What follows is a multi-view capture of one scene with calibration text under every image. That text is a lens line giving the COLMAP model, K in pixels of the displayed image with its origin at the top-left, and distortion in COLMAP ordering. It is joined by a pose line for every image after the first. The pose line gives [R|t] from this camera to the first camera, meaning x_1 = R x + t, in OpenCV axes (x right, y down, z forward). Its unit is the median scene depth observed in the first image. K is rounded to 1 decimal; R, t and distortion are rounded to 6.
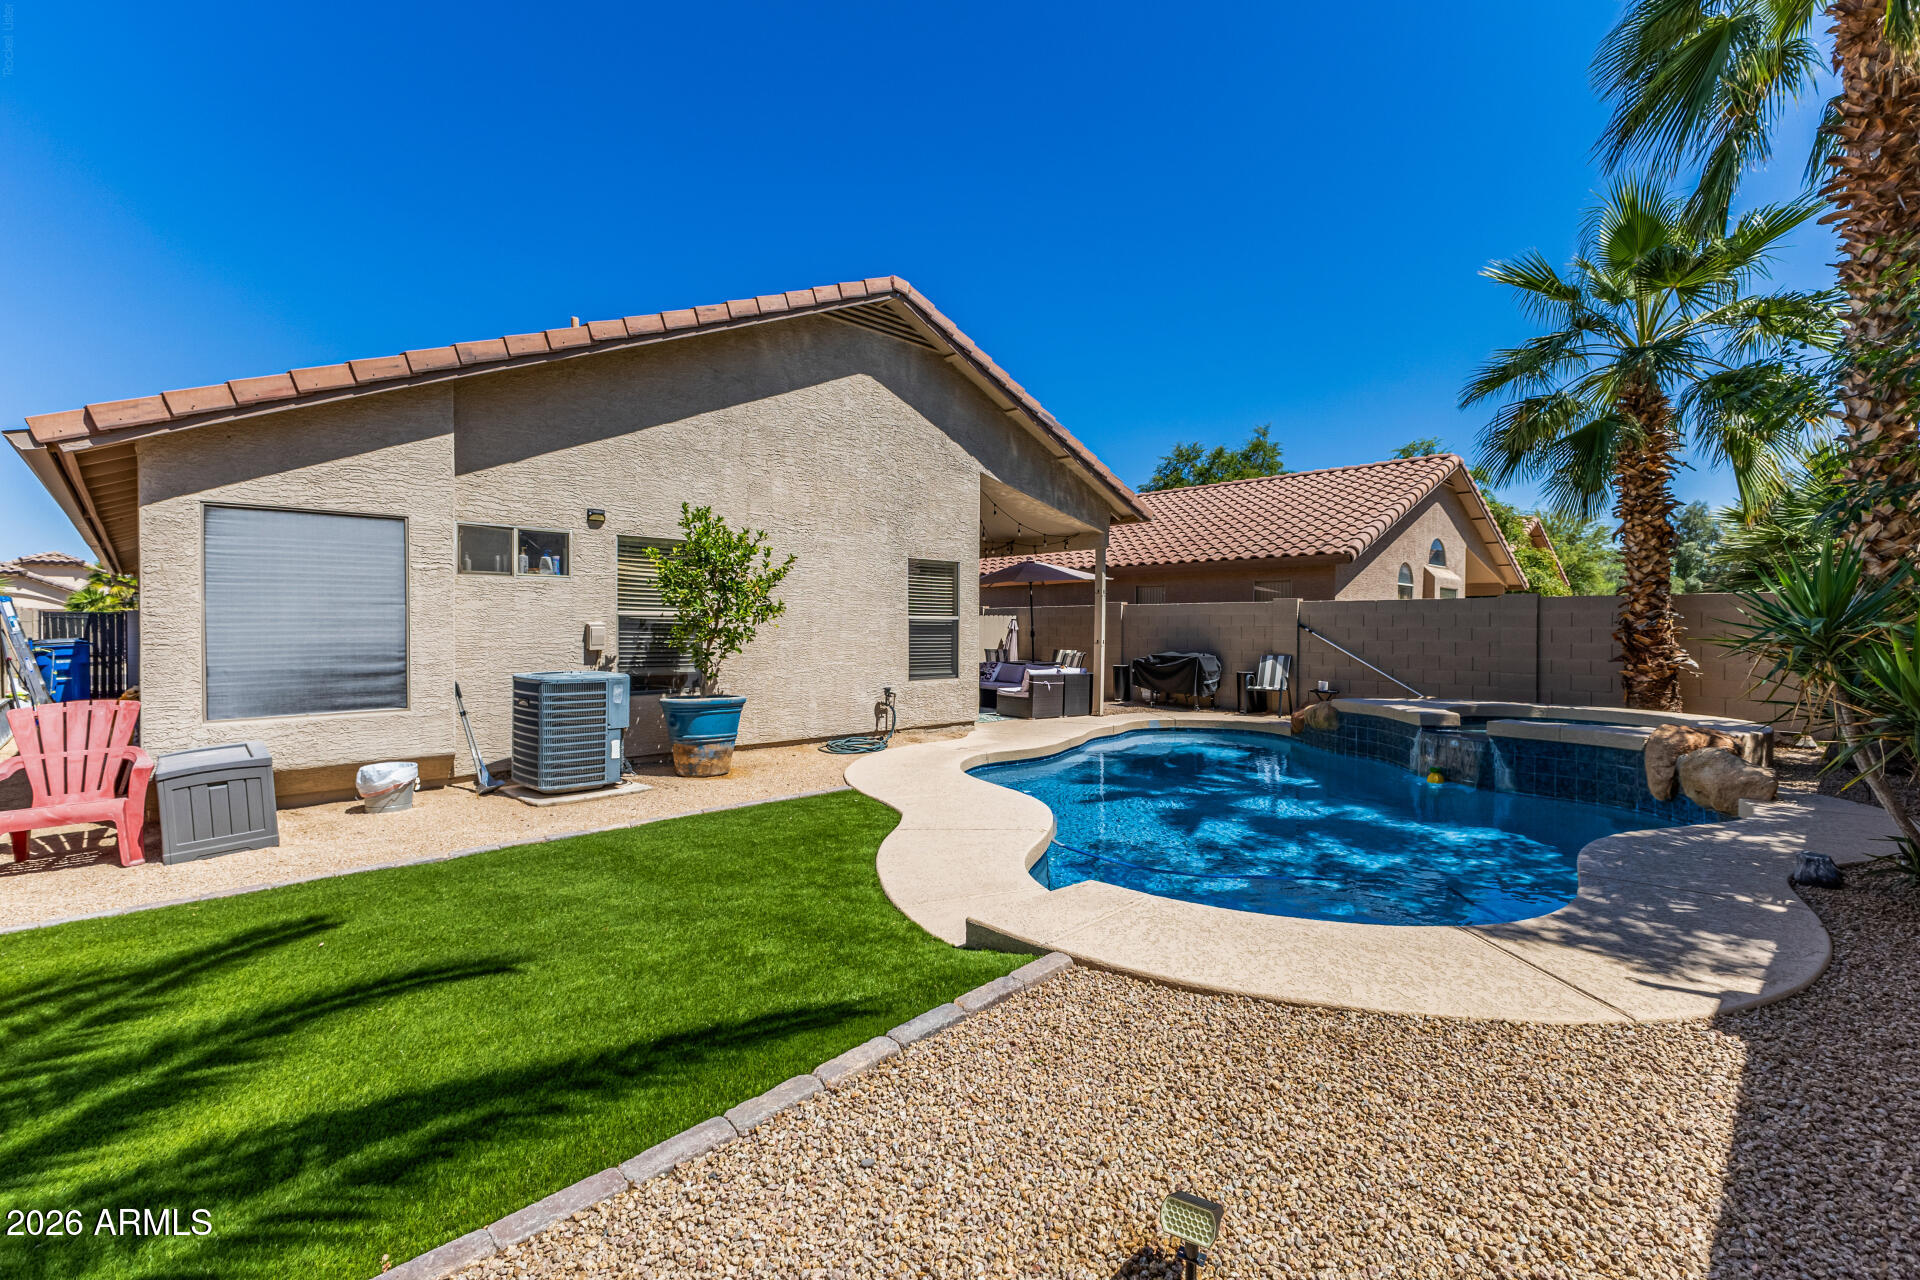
lens RADIAL K [[830.1, 0, 952.5], [0, 830.1, 636.2], [0, 0, 1]] dist [0.001257, 0.000393]
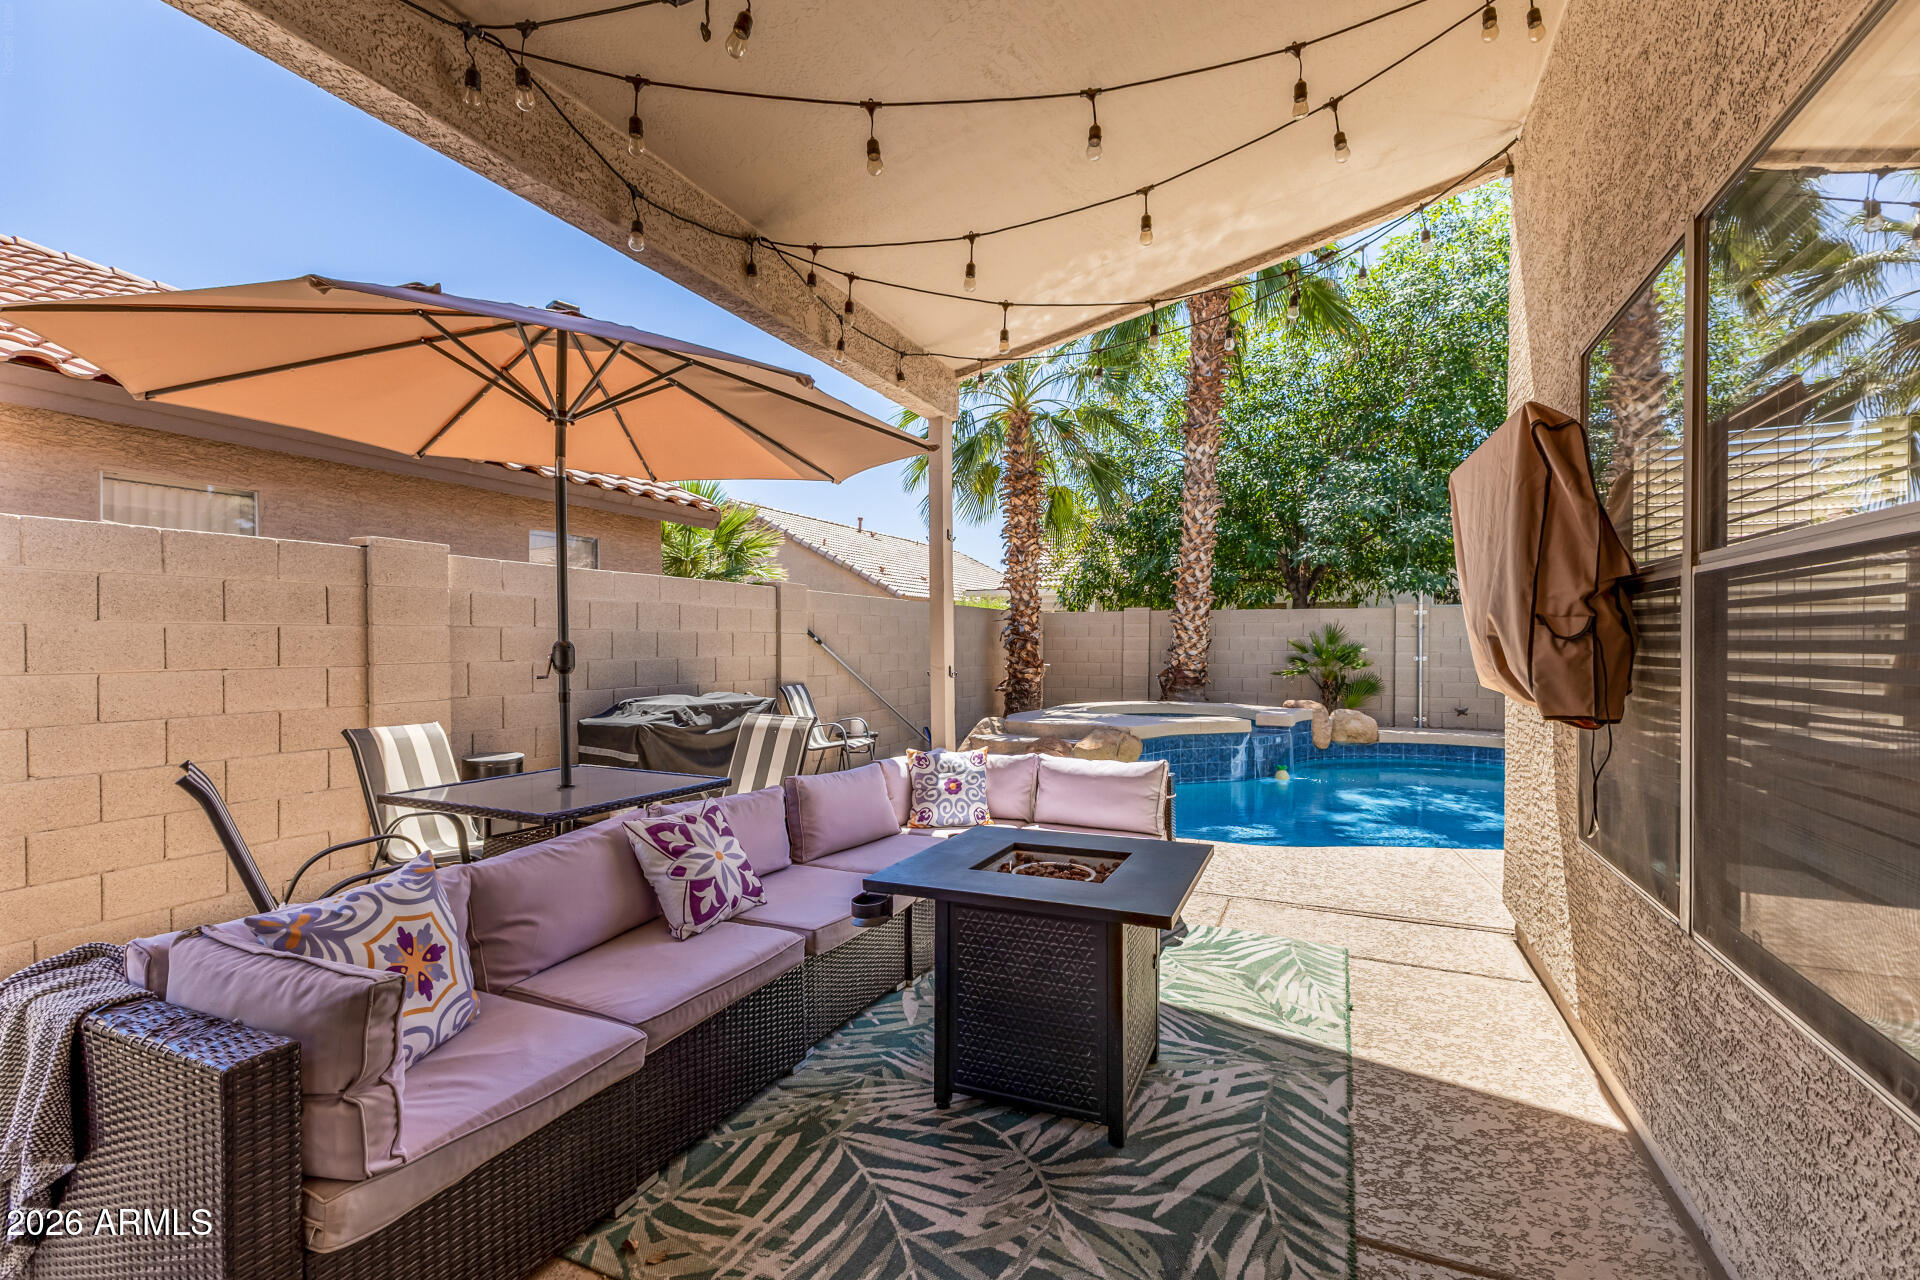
lens RADIAL K [[830.1, 0, 971.0], [0, 830.1, 643.4], [0, 0, 1]] dist [0.001257, 0.000393]
pose [[-0.375269, -0.002649, 0.926912, -0.221005], [0.005871, 0.999969, 0.005234, -0.009570], [-0.926897, 0.007406, -0.375242, 1.374373]]
